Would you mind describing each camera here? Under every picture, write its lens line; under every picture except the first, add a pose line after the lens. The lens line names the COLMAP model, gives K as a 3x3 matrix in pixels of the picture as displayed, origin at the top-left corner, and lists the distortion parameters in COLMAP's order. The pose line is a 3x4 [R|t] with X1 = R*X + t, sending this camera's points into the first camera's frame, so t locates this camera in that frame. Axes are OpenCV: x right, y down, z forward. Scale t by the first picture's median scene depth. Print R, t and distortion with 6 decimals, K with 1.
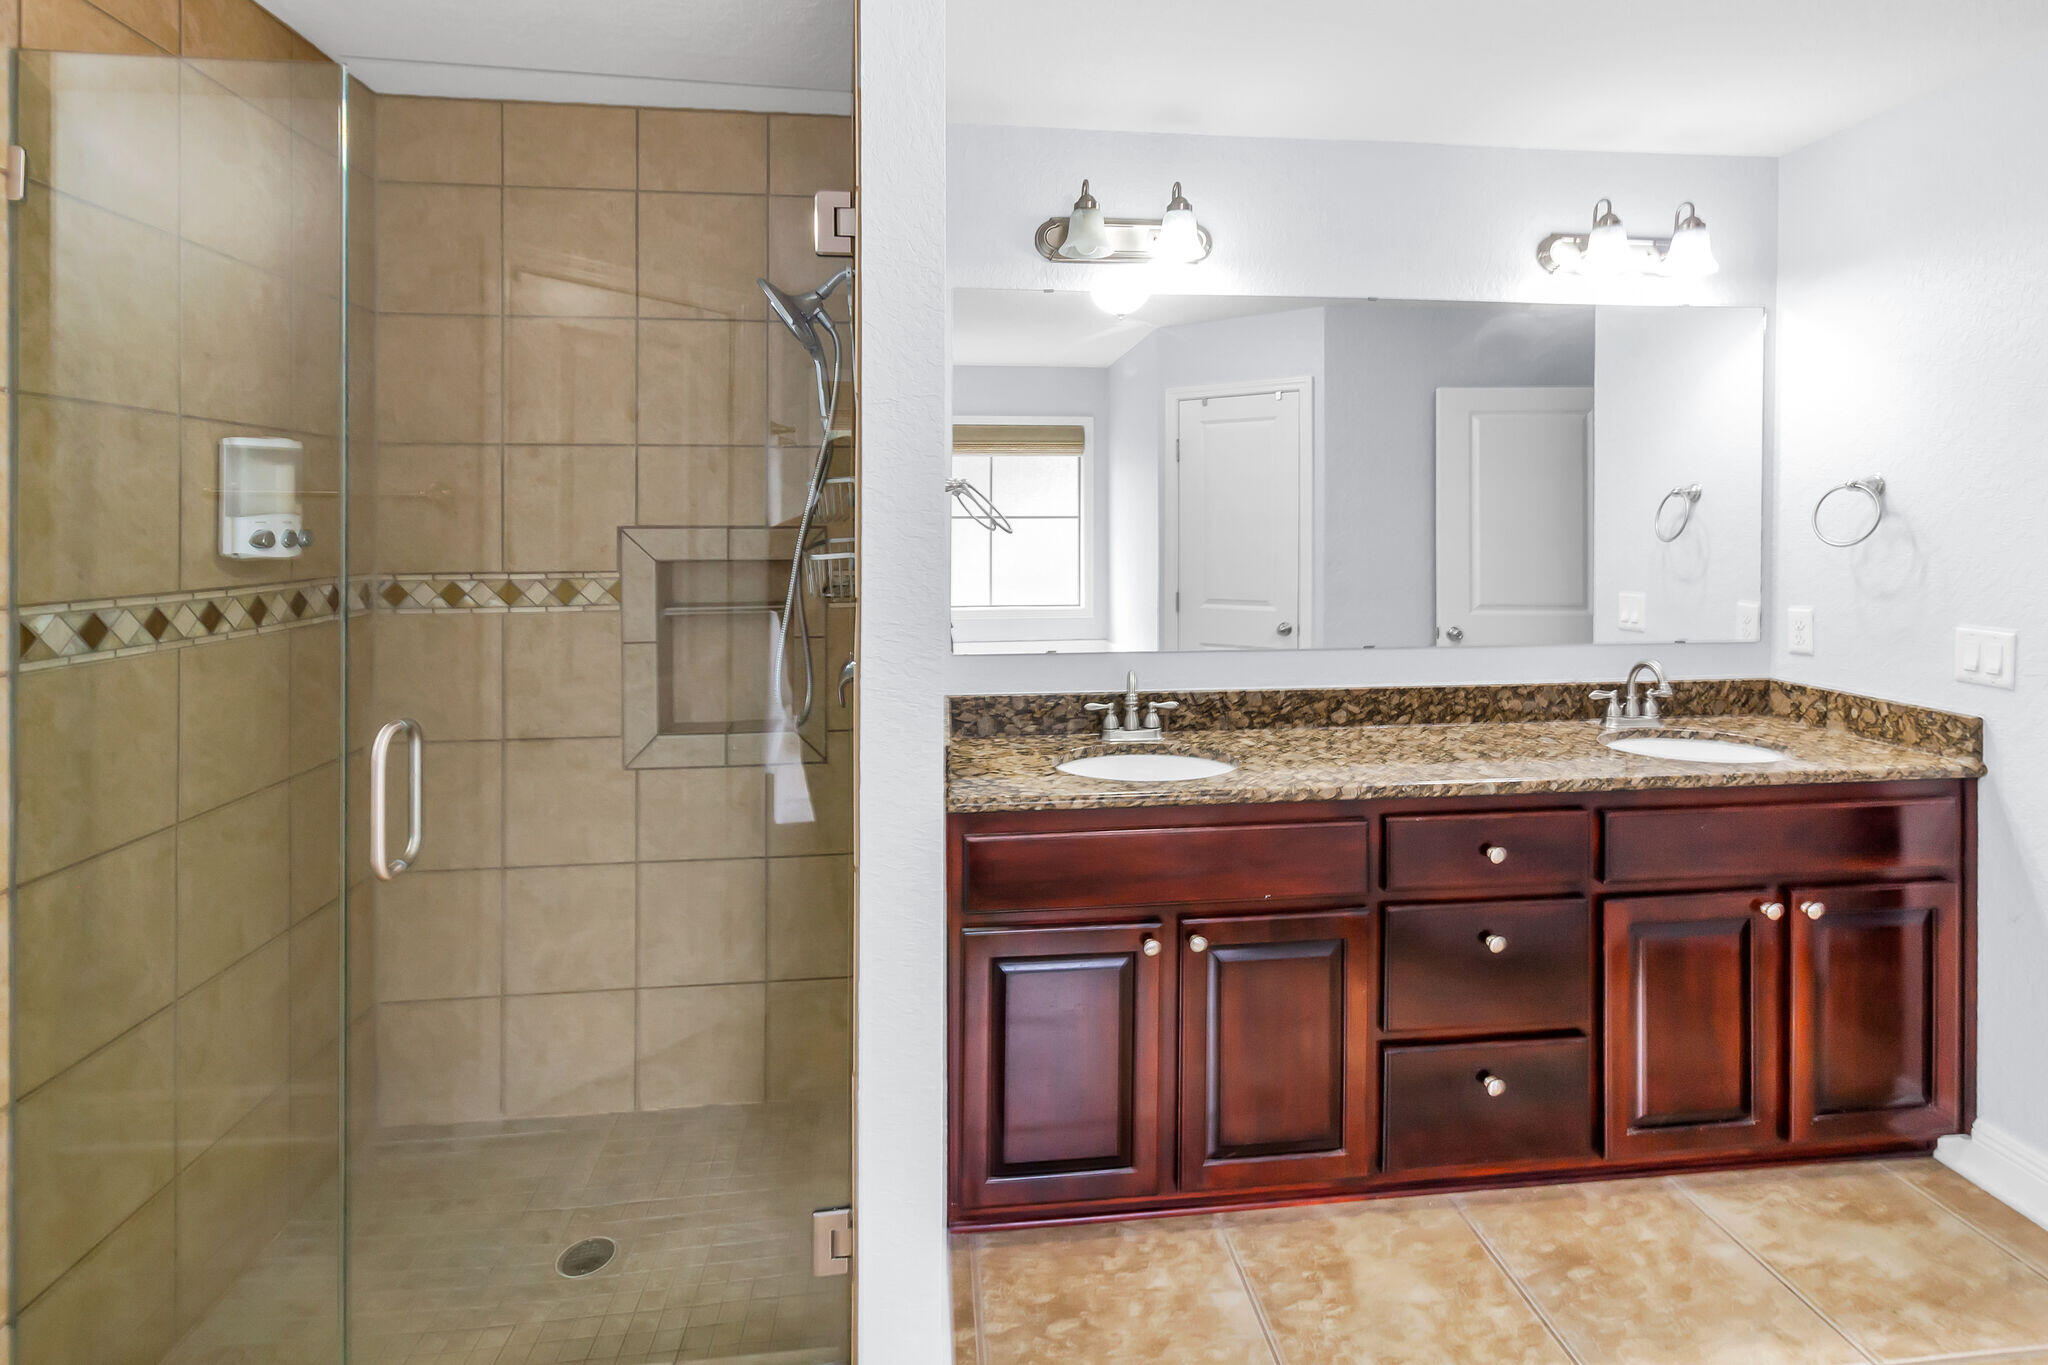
lens RADIAL K [[974.2, 0, 1029.1], [0, 974.2, 574.8], [0, 0, 1]] dist [0.001679, -0.000303]
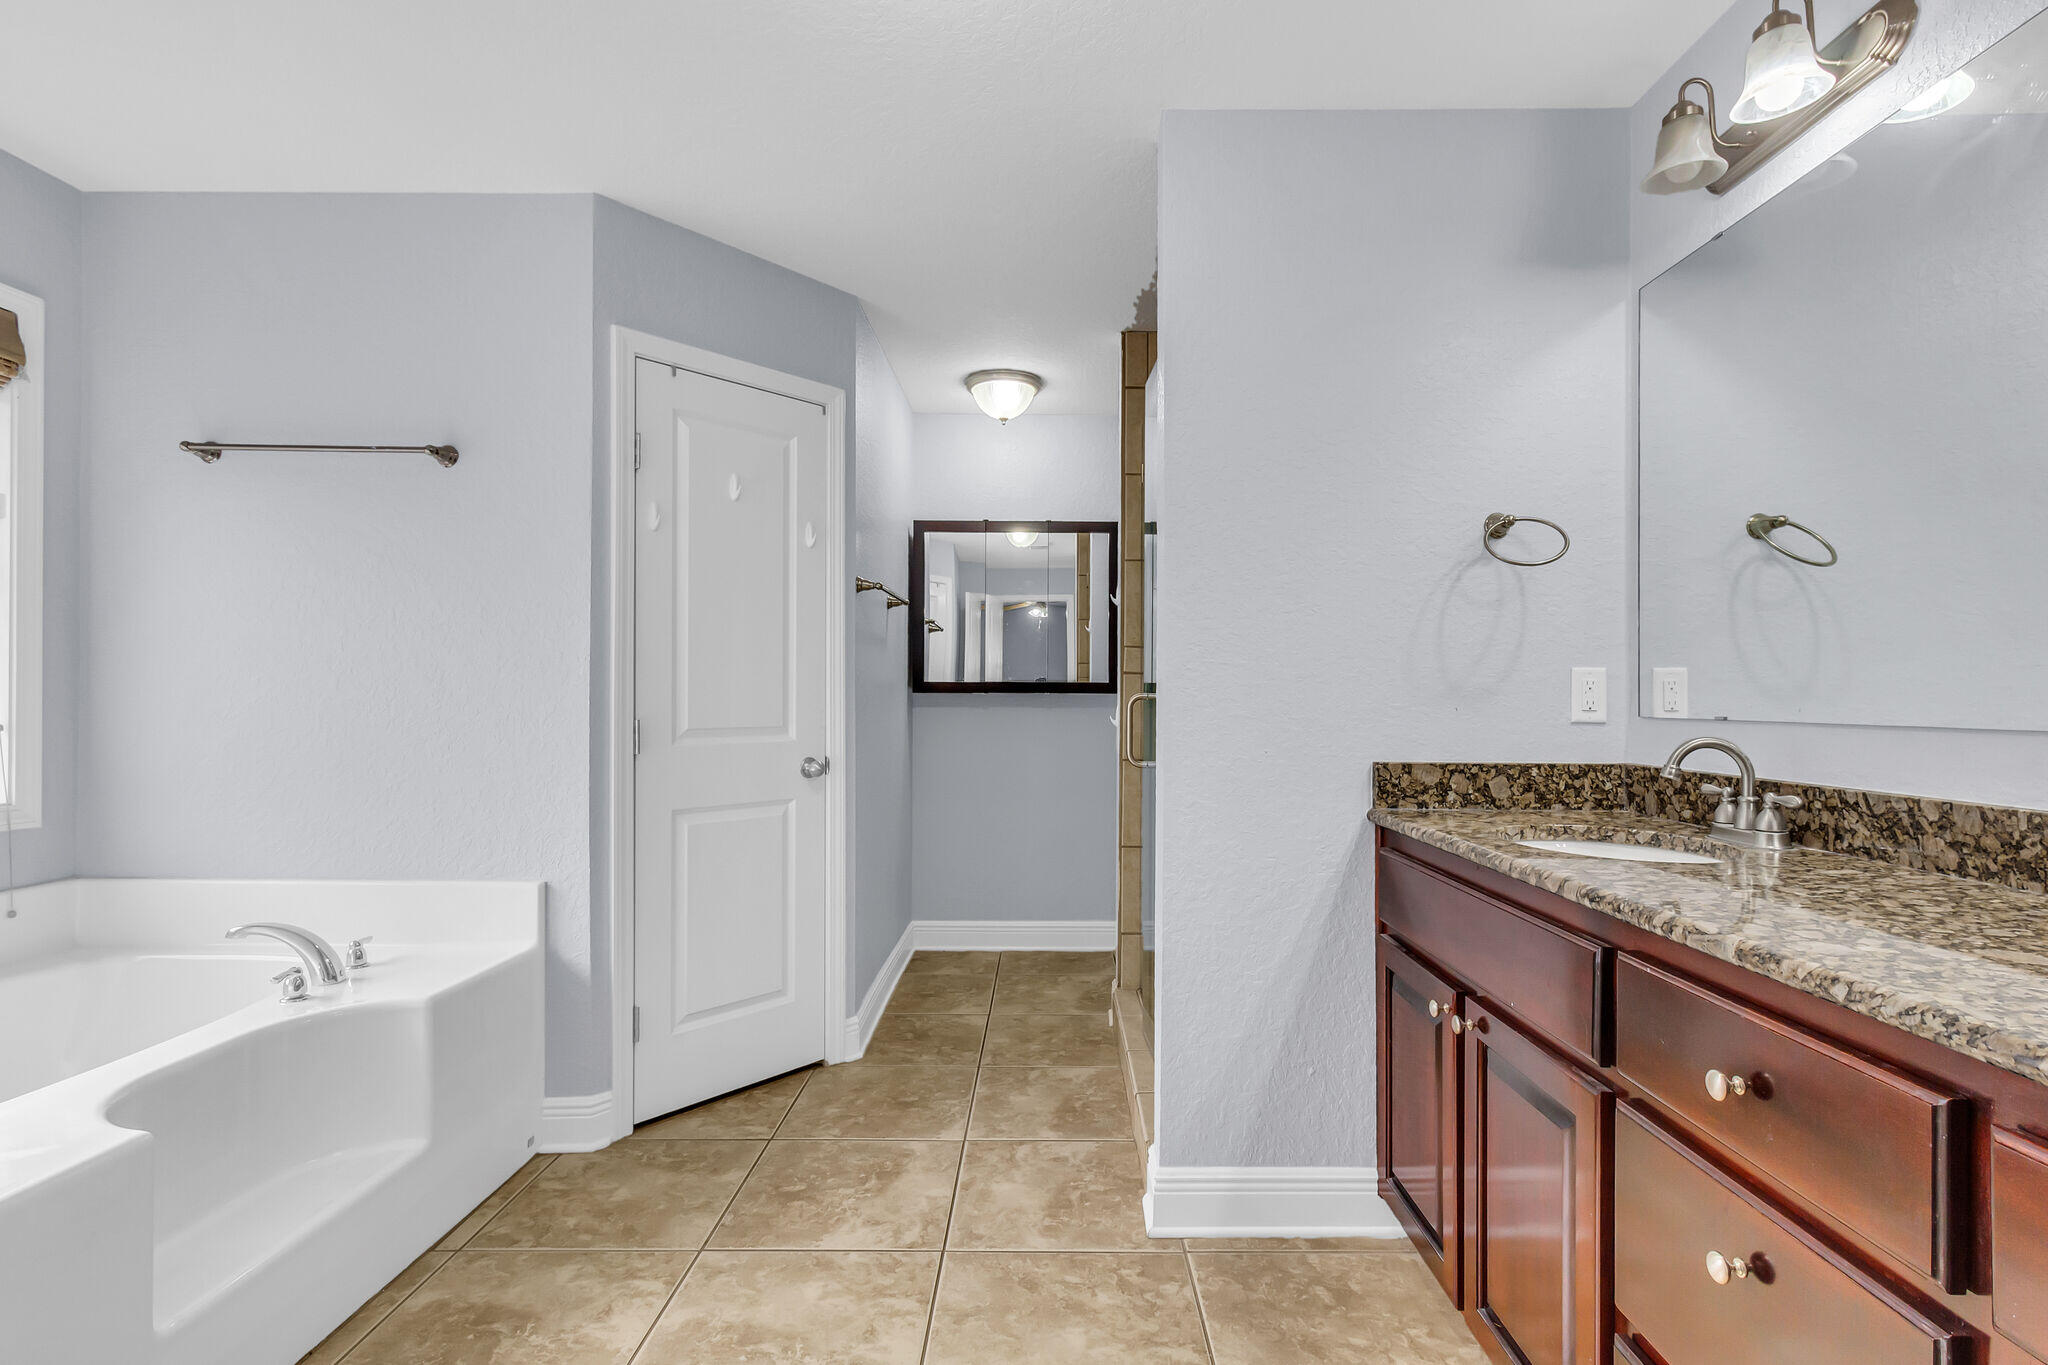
lens RADIAL K [[974.2, 0, 1059.1], [0, 974.2, 690.7], [0, 0, 1]] dist [0.001679, -0.000303]
pose [[-0.107266, -0.004374, -0.994221, 0.843373], [-0.049040, 0.998796, 0.000897, 0.083449], [0.993020, 0.048853, -0.107351, 0.580895]]
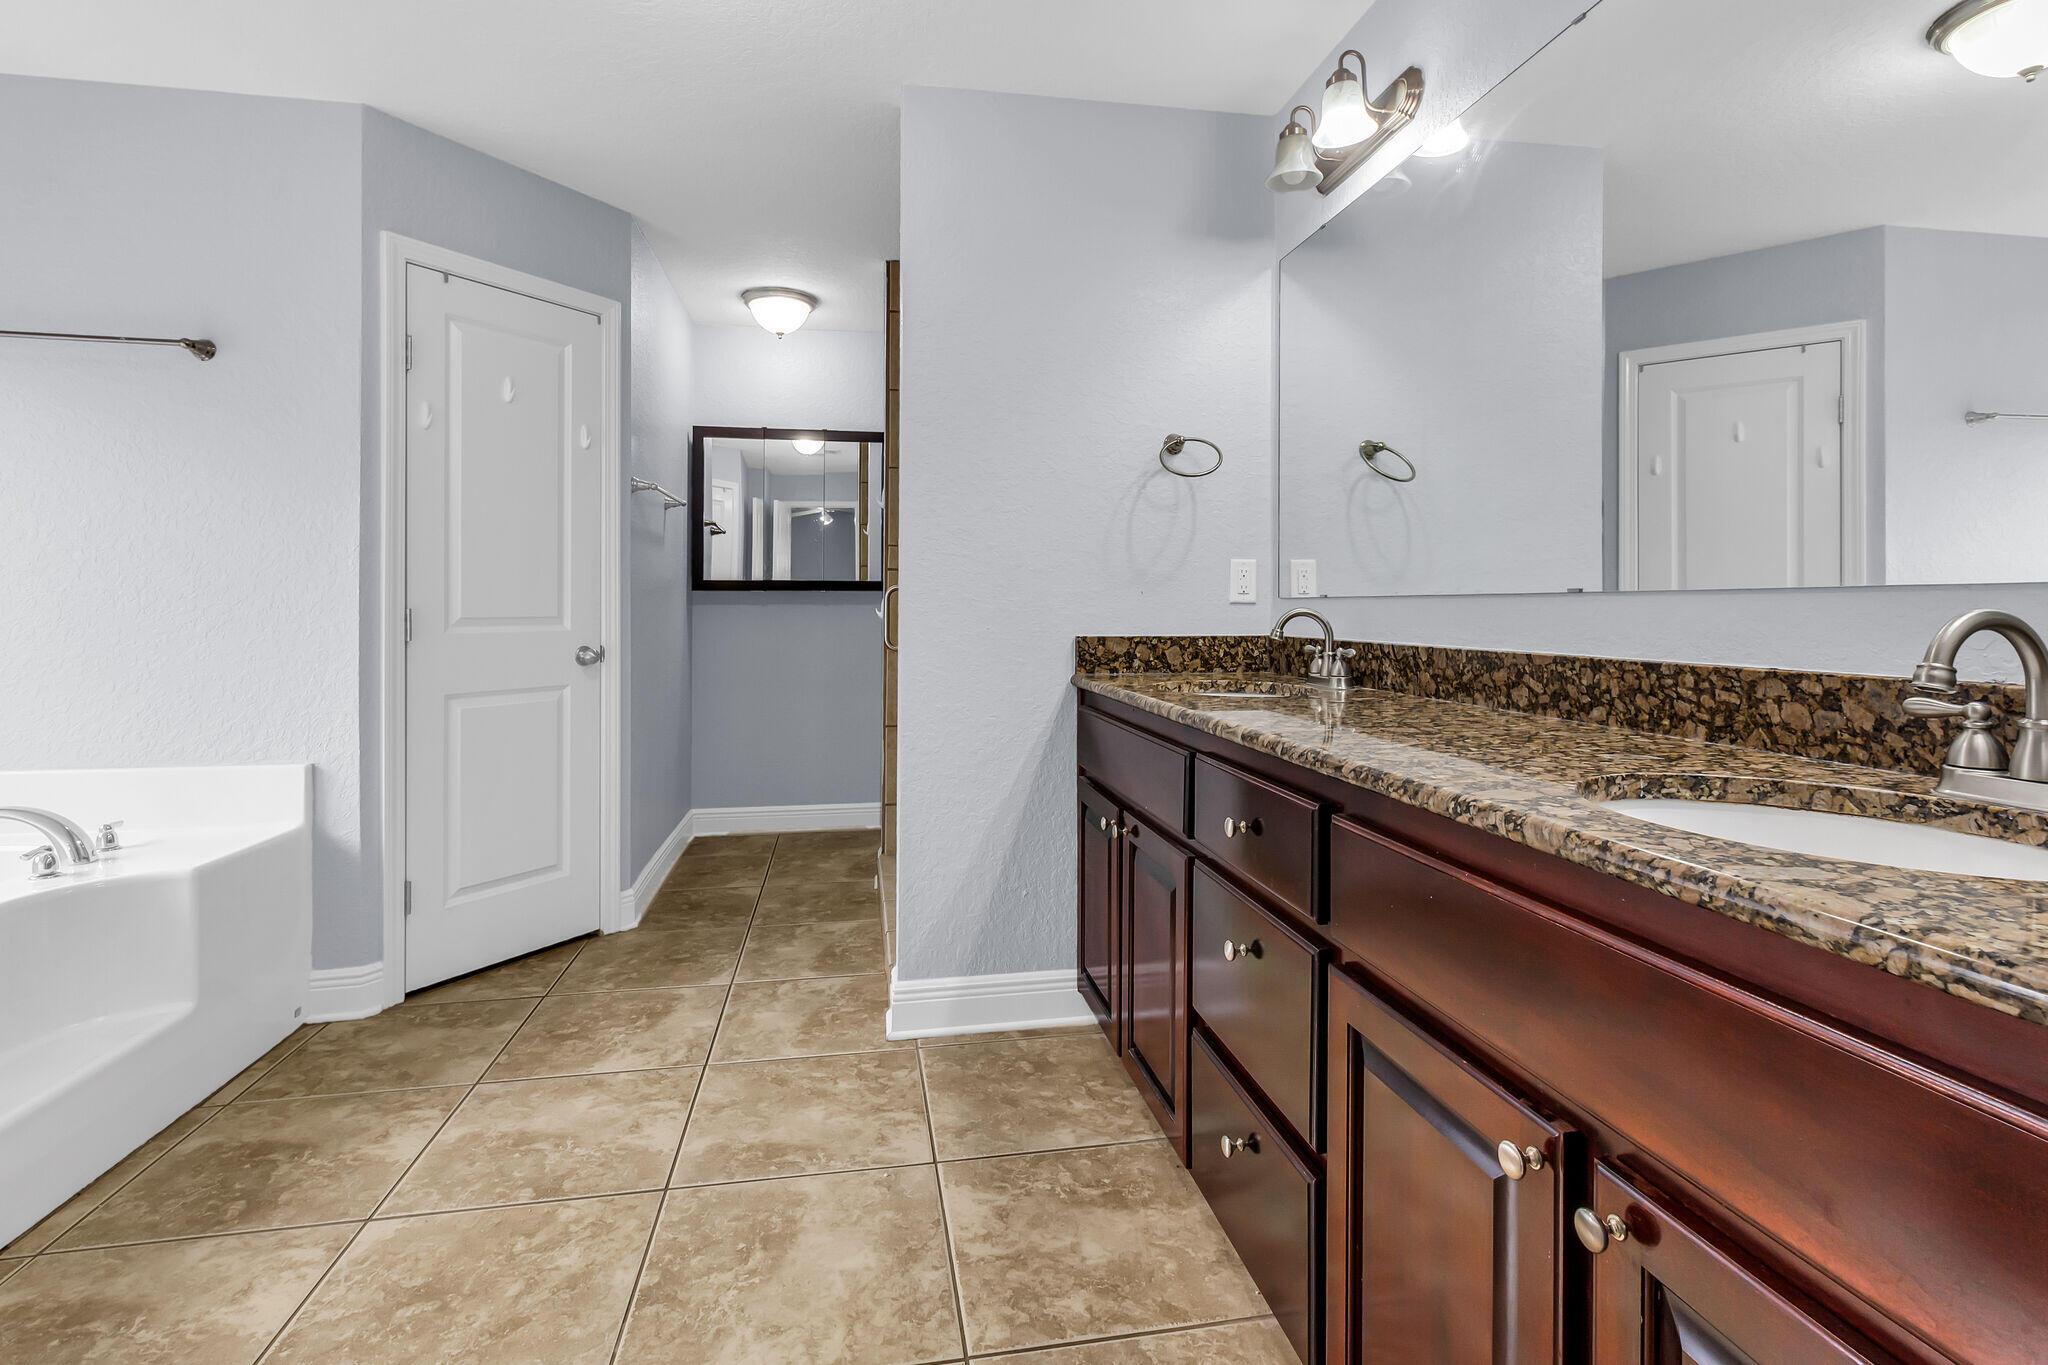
lens RADIAL K [[974.2, 0, 1033.1], [0, 974.2, 598.4], [0, 0, 1]] dist [0.001679, -0.000303]
pose [[0.065845, -0.007722, -0.997800, 1.004077], [-0.046419, 0.998864, -0.010793, 0.107069], [0.996750, 0.047027, 0.065412, 0.654130]]
